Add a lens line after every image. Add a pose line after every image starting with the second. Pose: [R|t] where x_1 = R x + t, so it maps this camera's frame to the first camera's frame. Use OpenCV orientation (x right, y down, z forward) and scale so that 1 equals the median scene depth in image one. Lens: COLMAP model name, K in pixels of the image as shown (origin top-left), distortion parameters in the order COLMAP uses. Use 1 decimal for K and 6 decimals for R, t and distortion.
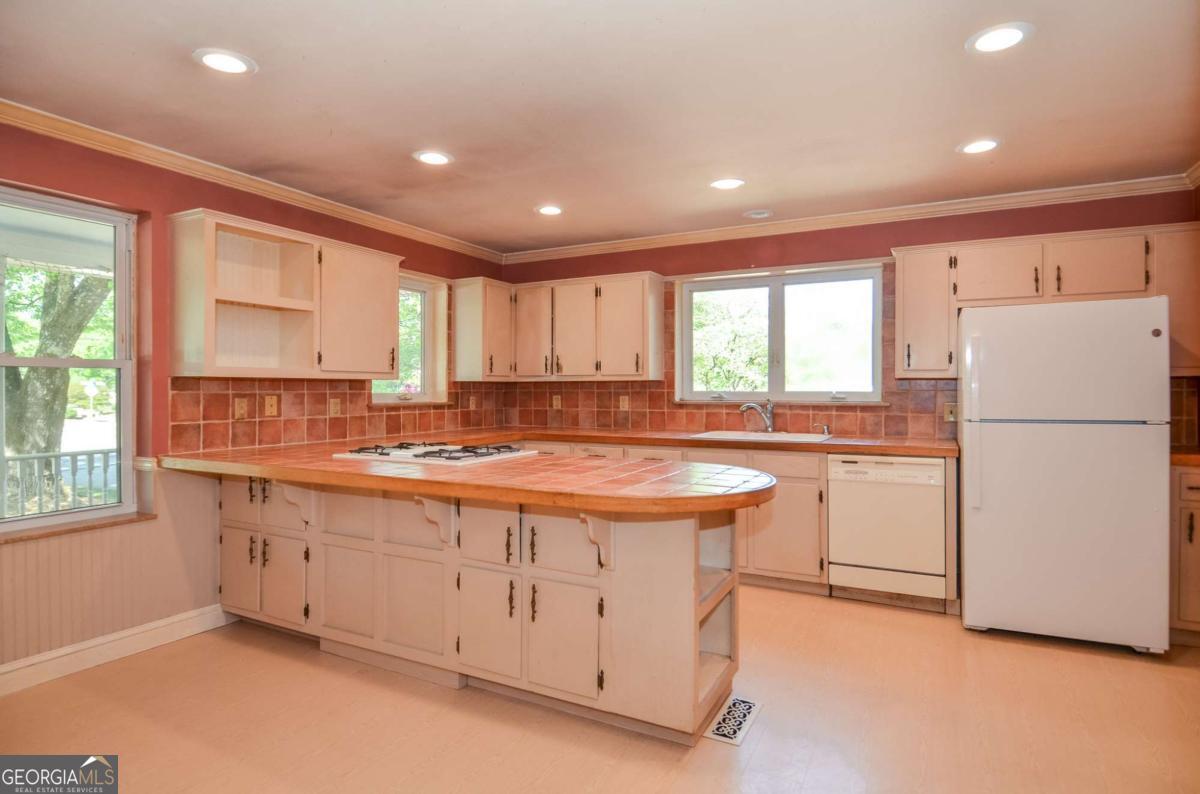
lens RADIAL K [[620.5, 0, 610.0], [0, 620.5, 395.3], [0, 0, 1]] dist [0.017179, -0.027294]
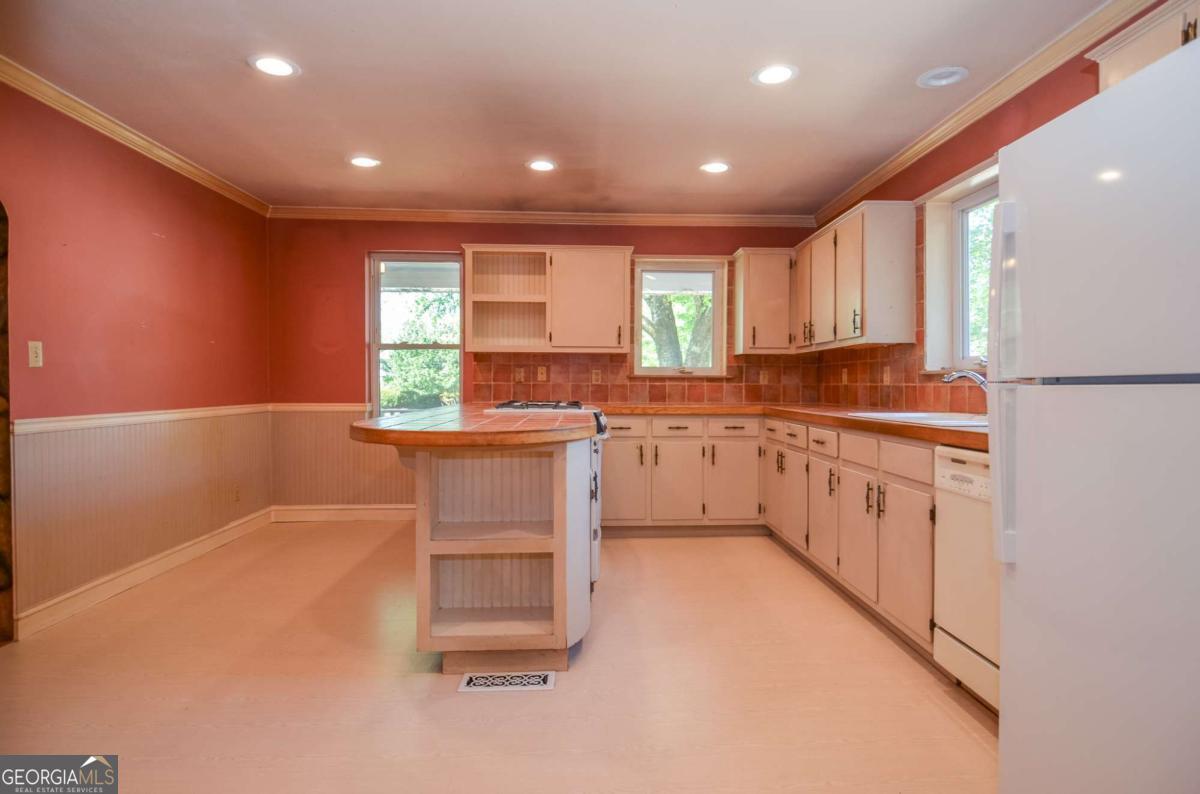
lens RADIAL K [[620.5, 0, 610.0], [0, 620.5, 395.3], [0, 0, 1]] dist [0.017179, -0.027294]
pose [[0.507212, 0.019984, -0.861589, 0.632706], [-0.013330, 0.999793, 0.015342, 0.036446], [0.861718, 0.003704, 0.507374, 0.374314]]
